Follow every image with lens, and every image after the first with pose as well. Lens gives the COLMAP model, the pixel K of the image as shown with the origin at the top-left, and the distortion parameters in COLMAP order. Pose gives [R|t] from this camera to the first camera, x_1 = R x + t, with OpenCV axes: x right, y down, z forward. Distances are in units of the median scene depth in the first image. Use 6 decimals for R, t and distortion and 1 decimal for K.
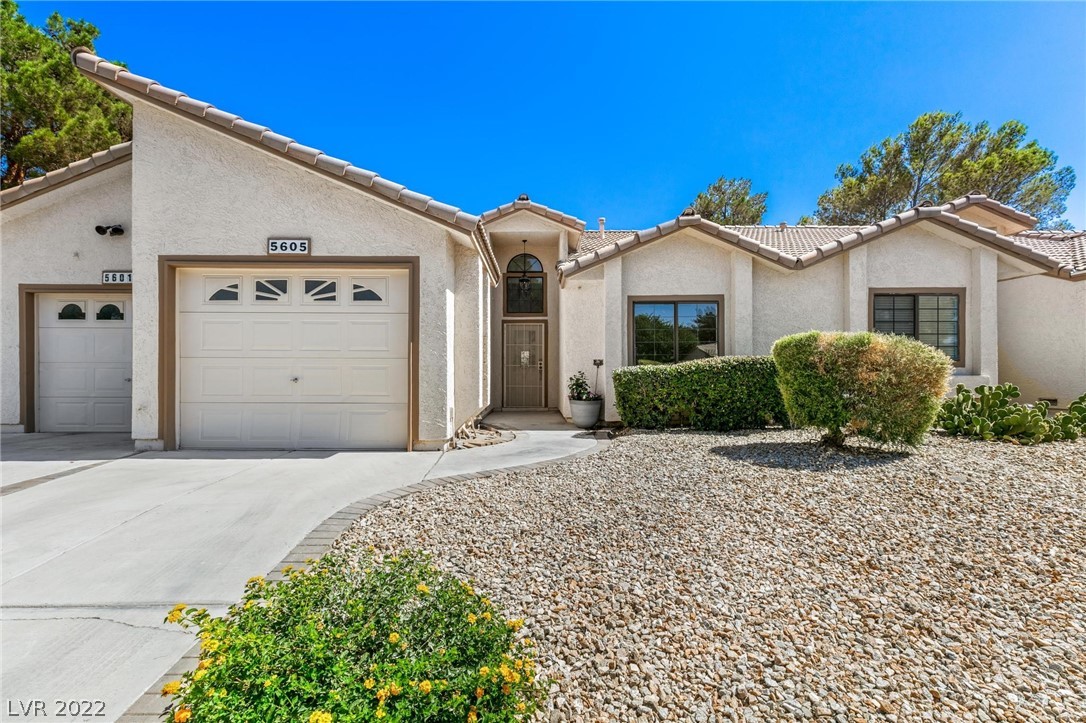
lens RADIAL K [[486.2, 0, 545.6], [0, 486.2, 370.3], [0, 0, 1]] dist [0.005193, -0.000974]
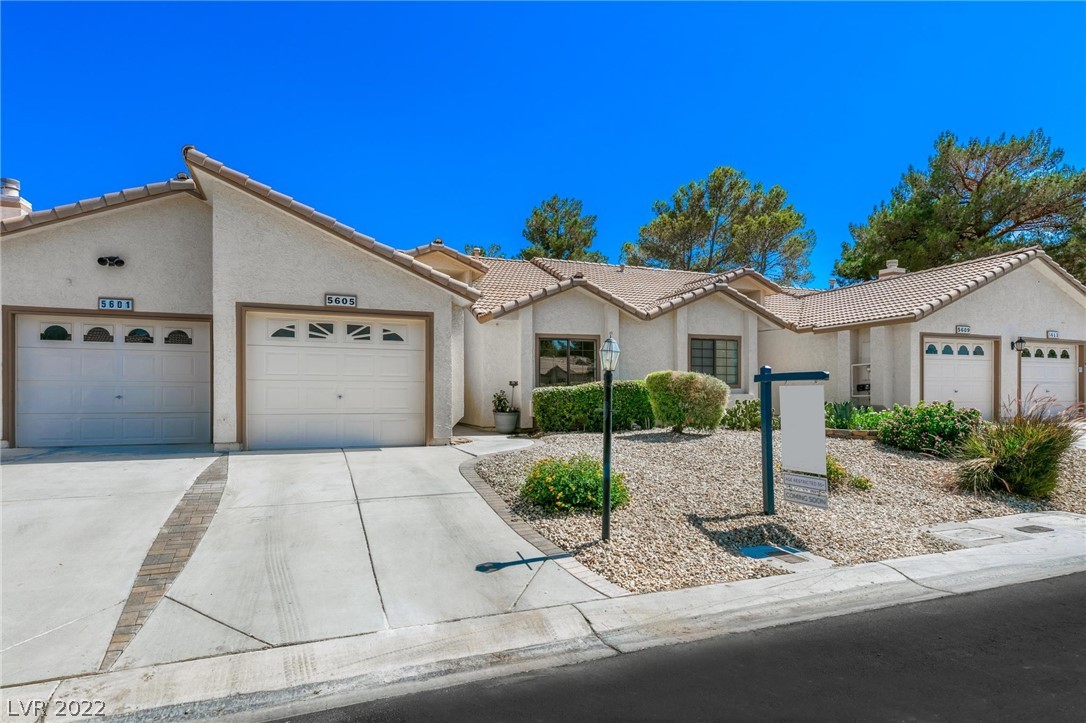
lens RADIAL K [[621.0, 0, 541.0], [0, 621.0, 364.7], [0, 0, 1]] dist [-0.005421, 0.000856]
pose [[0.929594, 0.018186, 0.368135, -0.507882], [-0.006534, 0.999438, -0.032873, -0.013973], [-0.368526, 0.028153, 0.929191, -0.667418]]
